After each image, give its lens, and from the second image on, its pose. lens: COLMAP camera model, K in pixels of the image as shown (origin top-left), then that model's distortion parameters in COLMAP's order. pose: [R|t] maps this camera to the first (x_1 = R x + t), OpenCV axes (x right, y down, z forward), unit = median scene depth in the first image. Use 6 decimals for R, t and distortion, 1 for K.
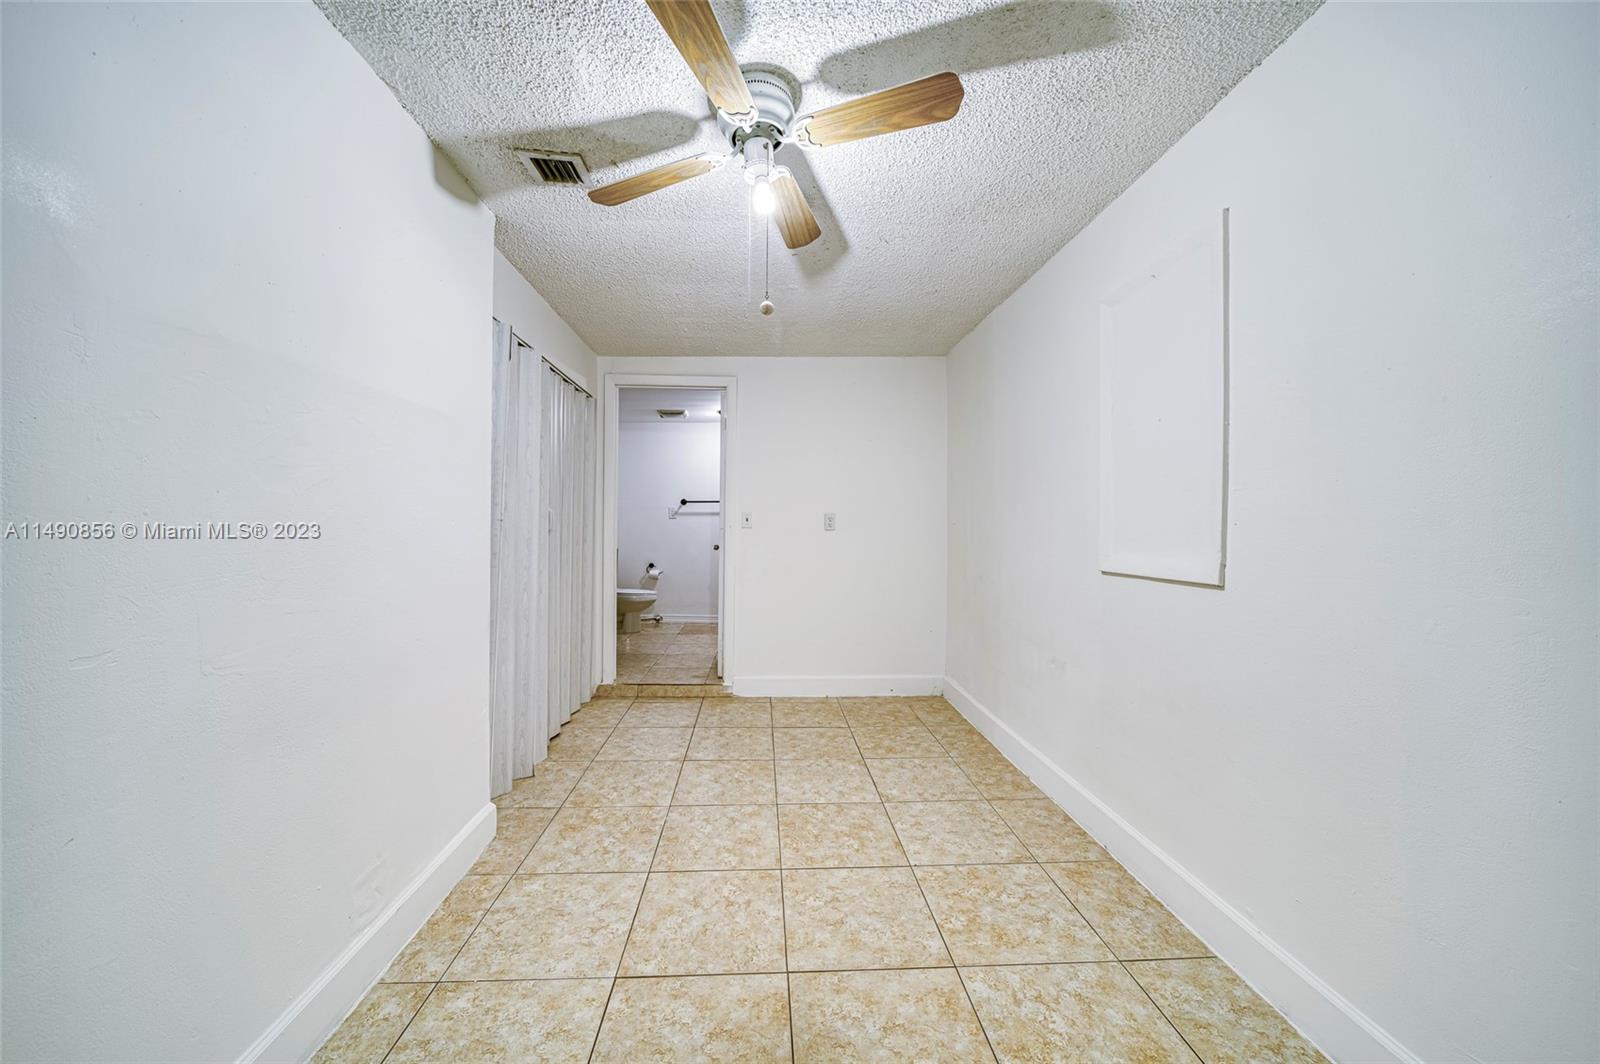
lens RADIAL K [[570.3, 0, 796.7], [0, 570.3, 534.6], [0, 0, 1]] dist [-0.001874, -0.000416]
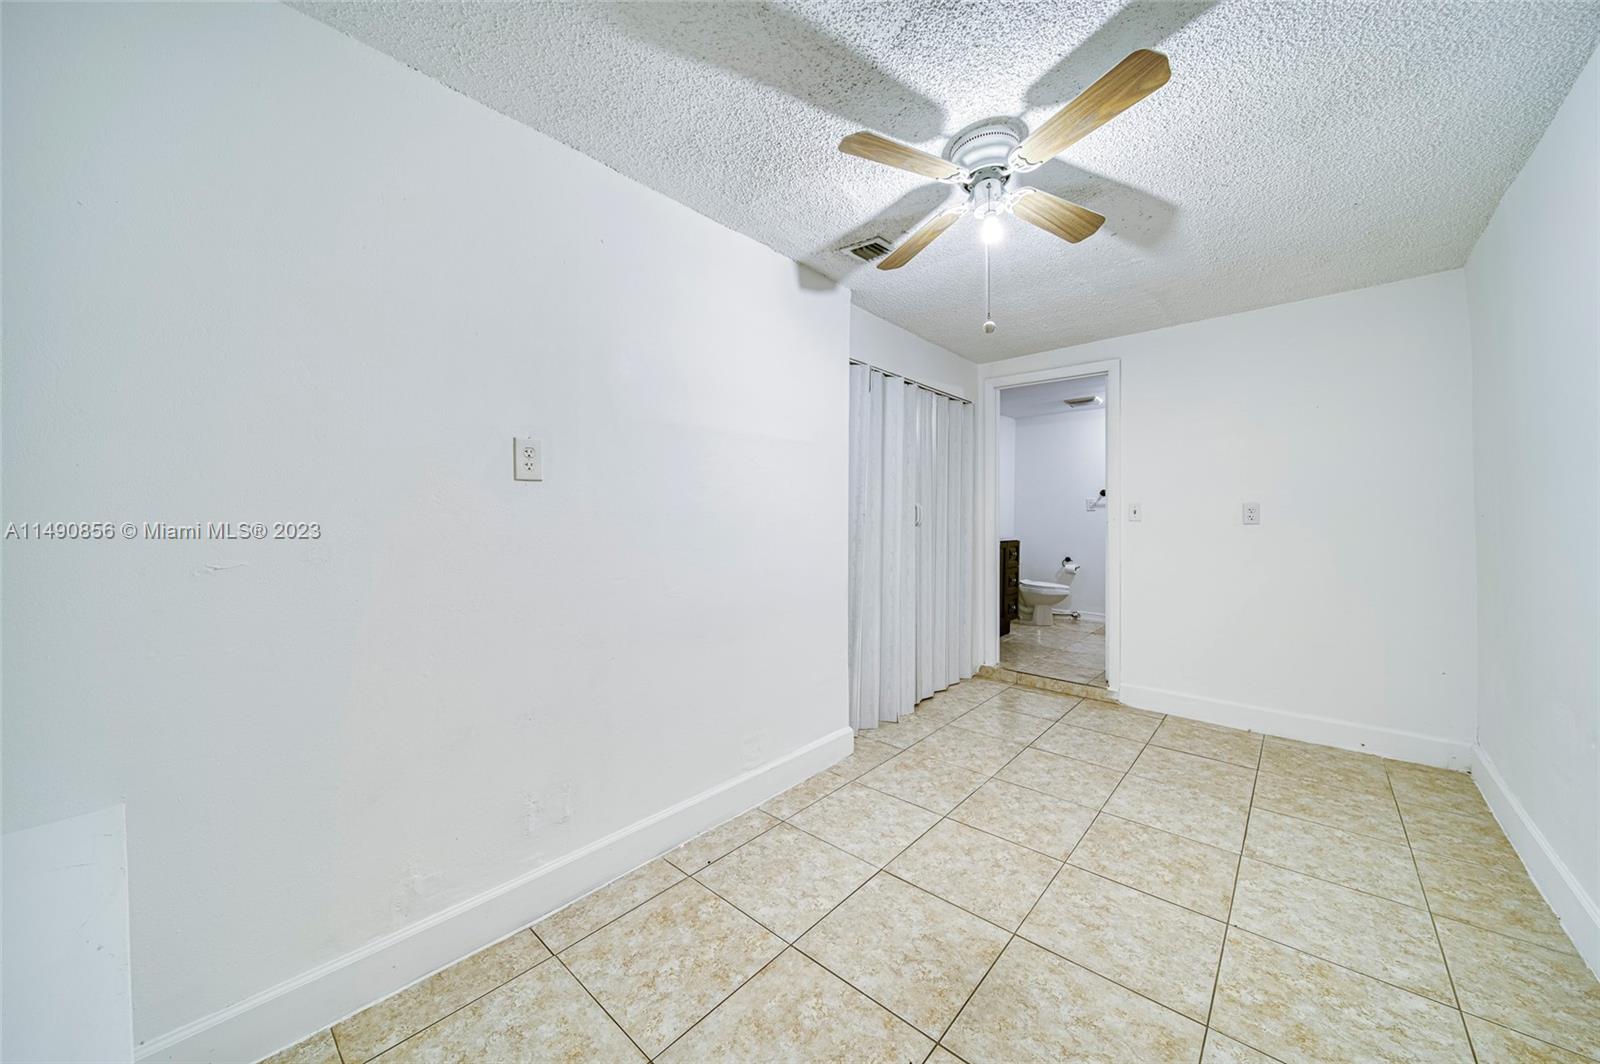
lens RADIAL K [[574.5, 0, 802.8], [0, 574.5, 517.7], [0, 0, 1]] dist [-0.000608, -0.001948]
pose [[0.718817, -0.001741, -0.695197, 0.260769], [-0.010012, 0.999867, -0.012857, 0.000131], [0.695127, 0.016202, 0.718704, -0.040107]]
